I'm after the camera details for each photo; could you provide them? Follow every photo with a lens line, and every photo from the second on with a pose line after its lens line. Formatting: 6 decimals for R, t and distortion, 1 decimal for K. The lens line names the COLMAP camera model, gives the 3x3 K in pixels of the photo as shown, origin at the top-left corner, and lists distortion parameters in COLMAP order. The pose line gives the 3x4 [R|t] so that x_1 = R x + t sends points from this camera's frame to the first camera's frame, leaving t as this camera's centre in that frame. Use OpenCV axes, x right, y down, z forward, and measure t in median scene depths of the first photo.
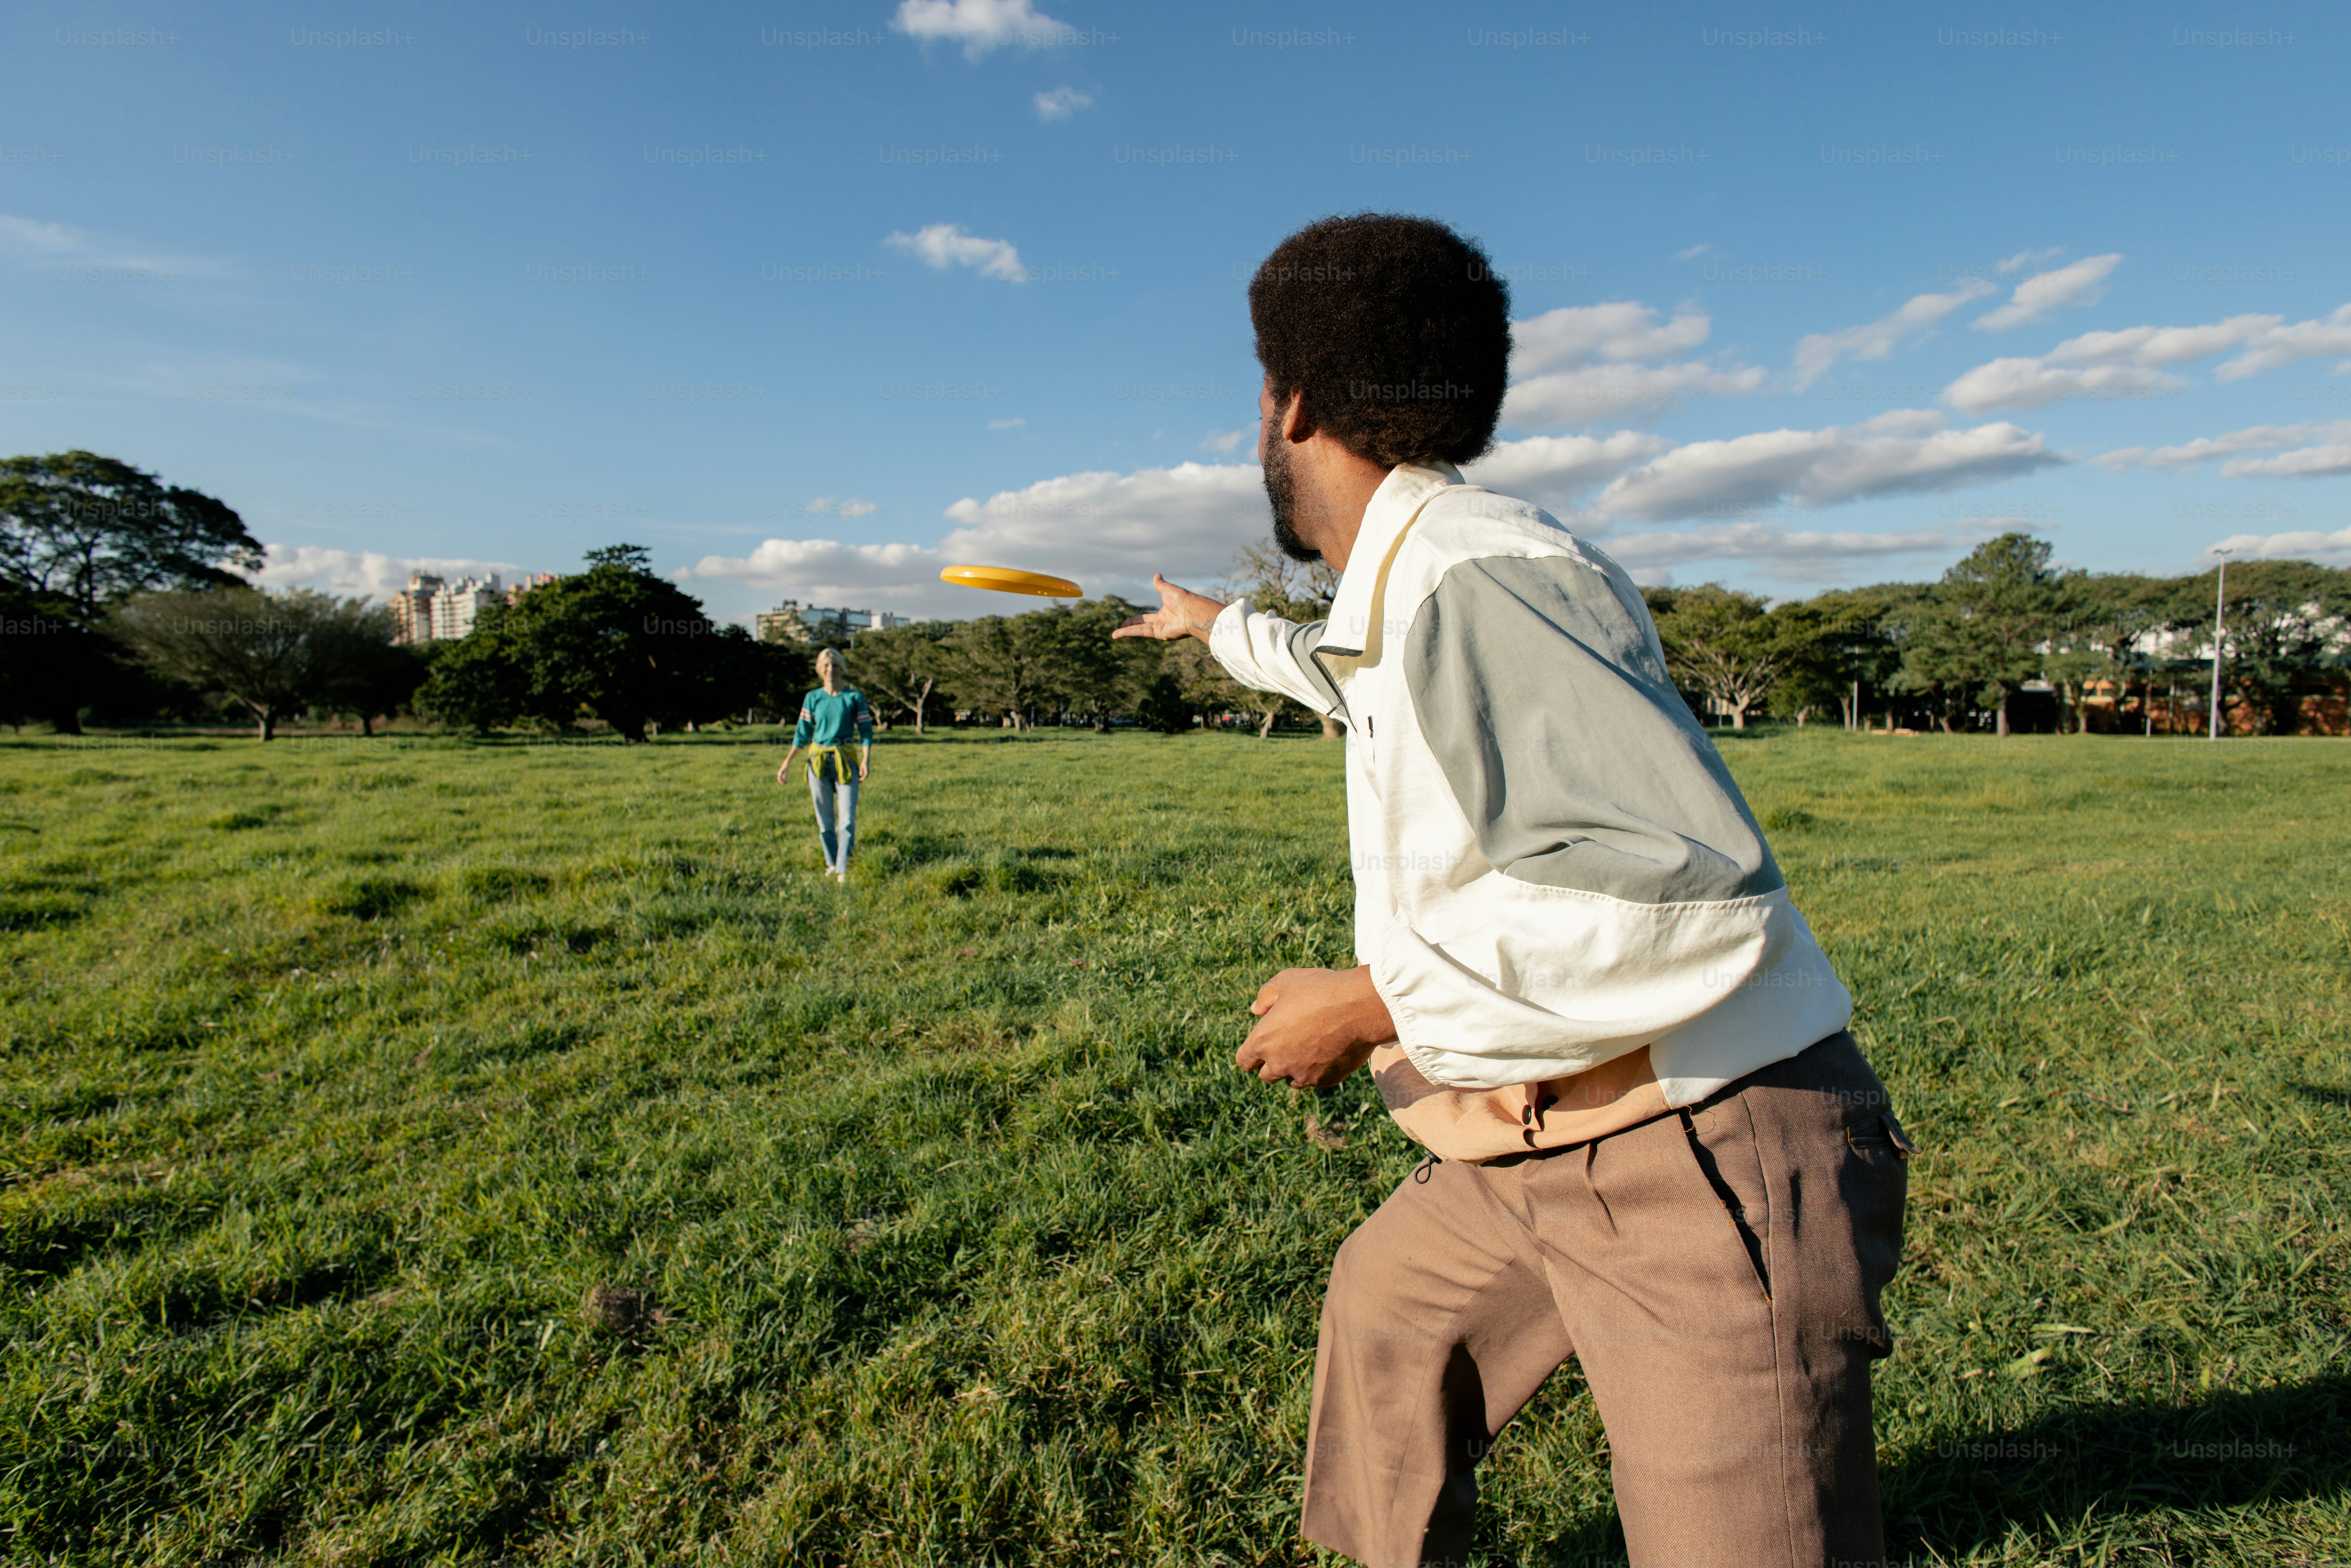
lens RADIAL K [[1084.3, 0, 1177.3], [0, 1084.3, 779.4], [0, 0, 1]] dist [0.002591, -0.000504]
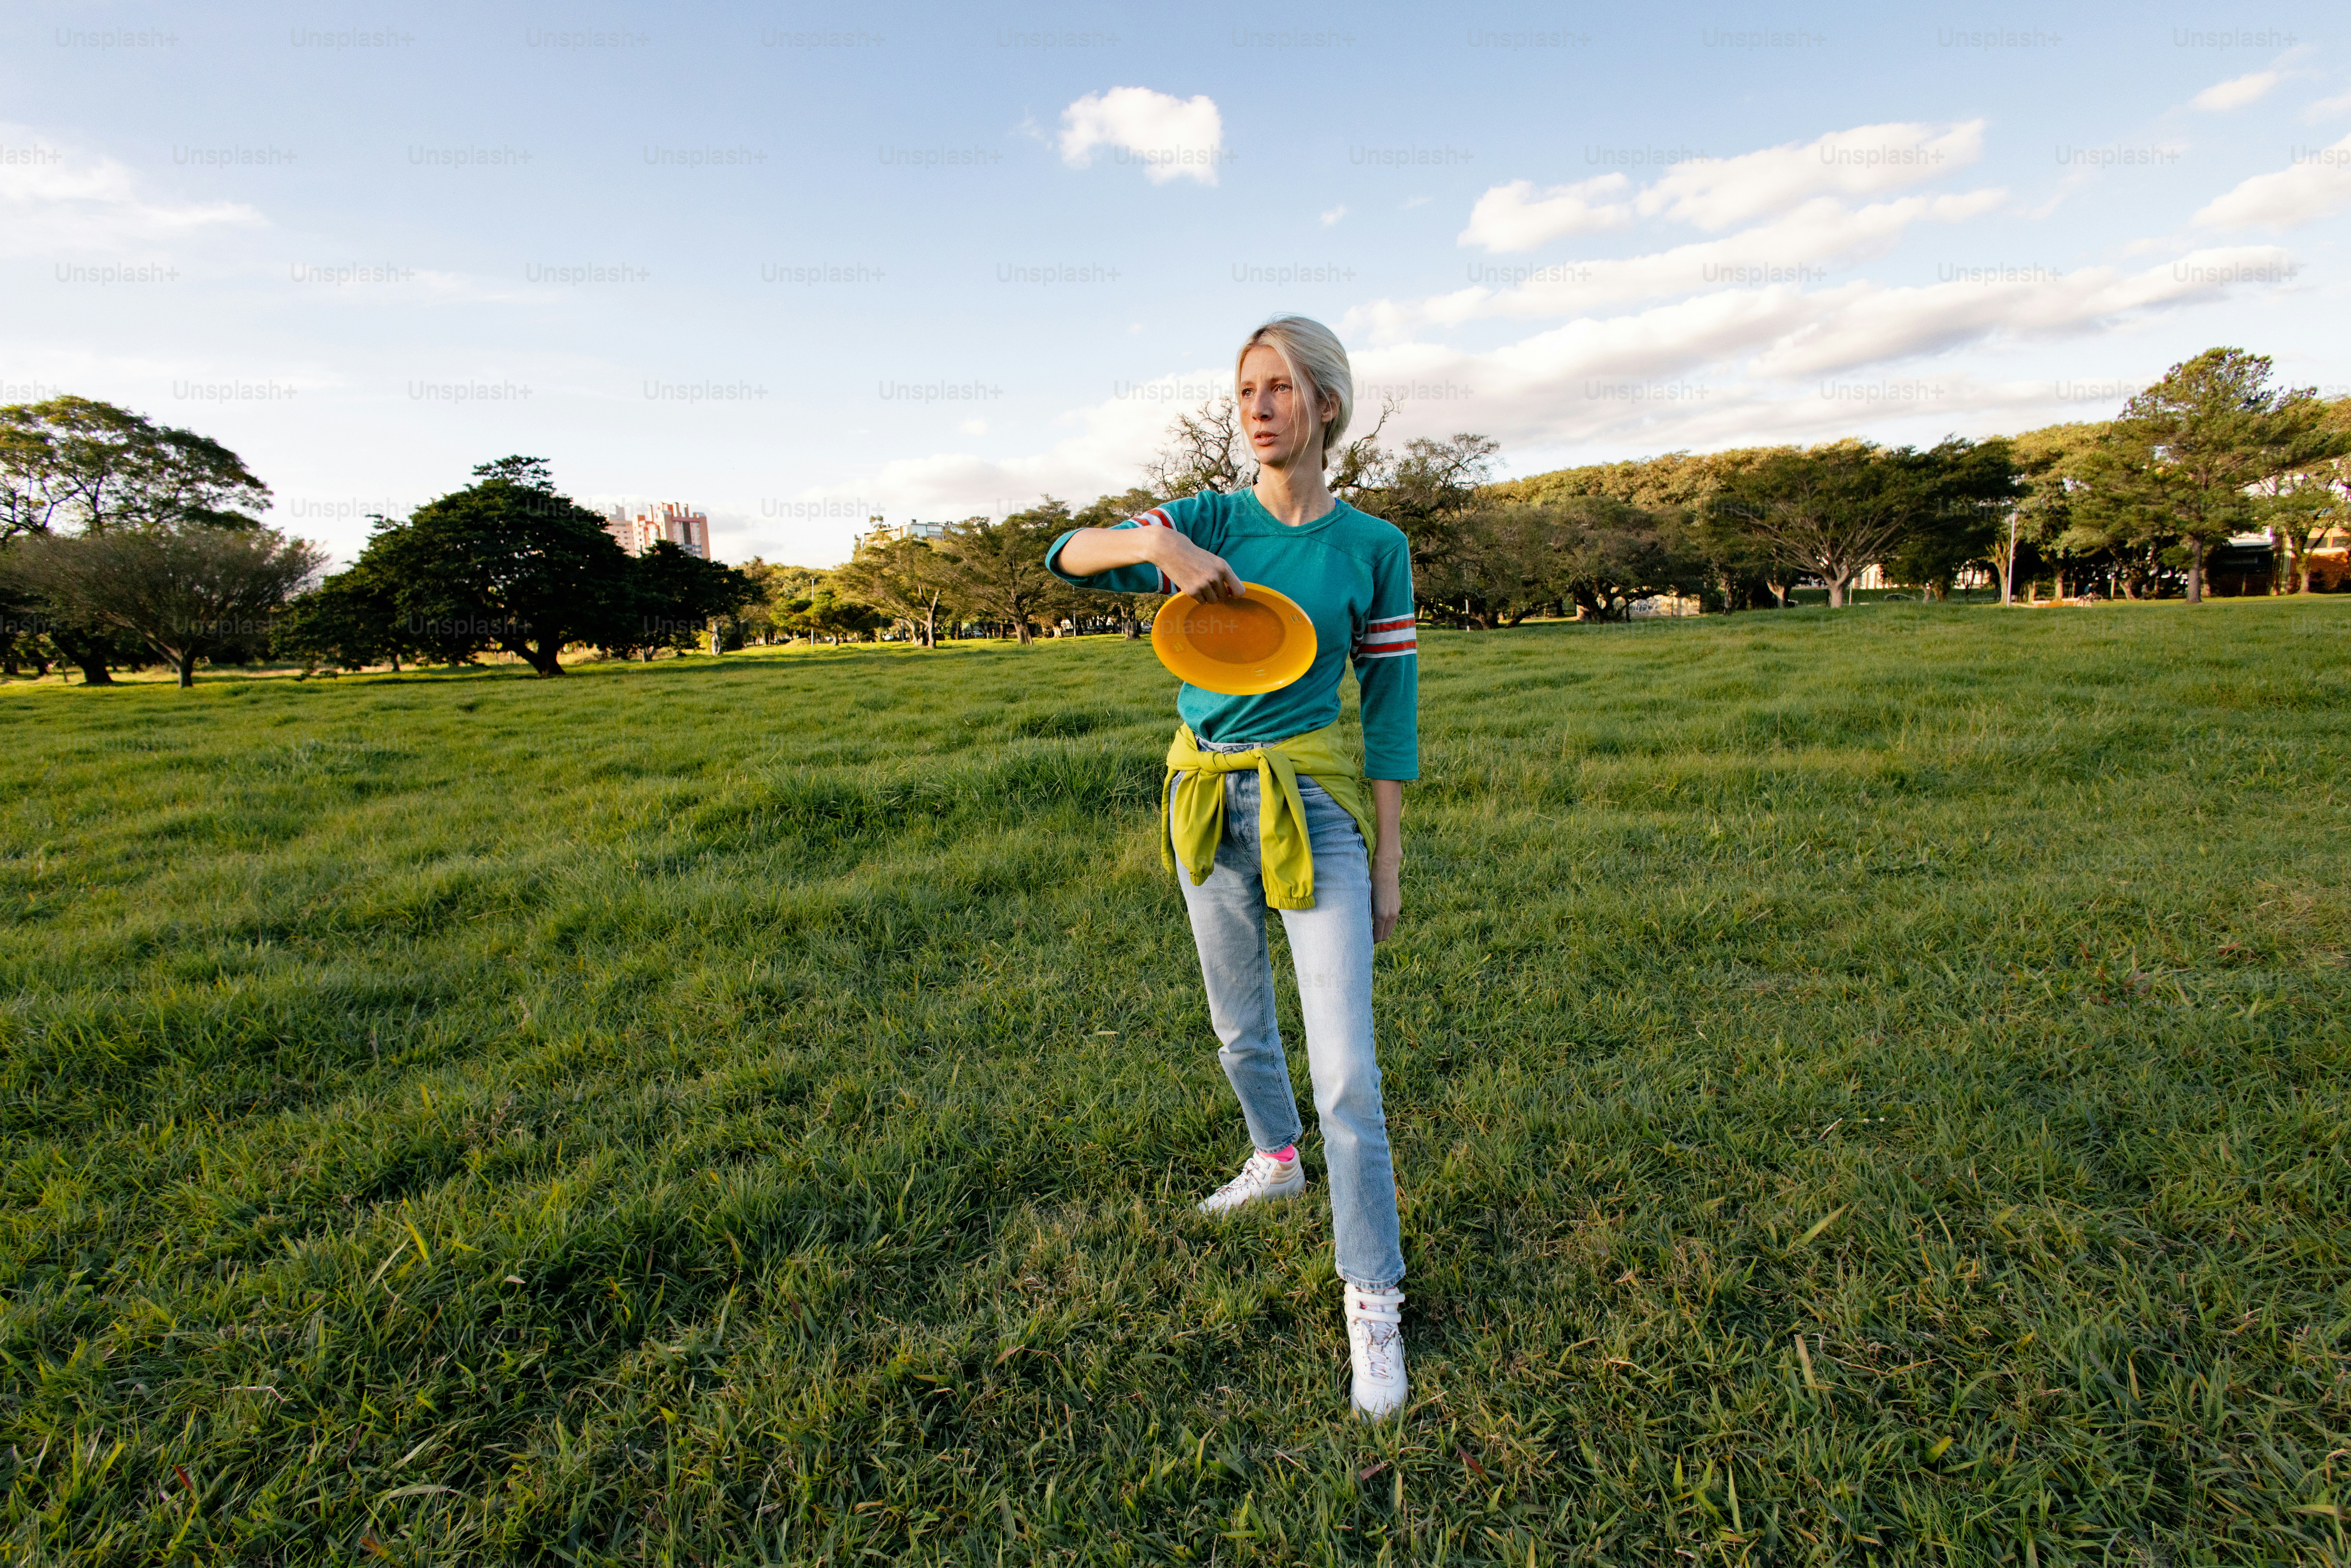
lens RADIAL K [[1084.3, 0, 1183.6], [0, 1084.3, 788.3], [0, 0, 1]] dist [0.002591, -0.000504]
pose [[0.993280, -0.024584, -0.113097, 0.095605], [0.035411, 0.994872, 0.094743, -0.003979], [0.110188, -0.098111, 0.989057, 0.088965]]
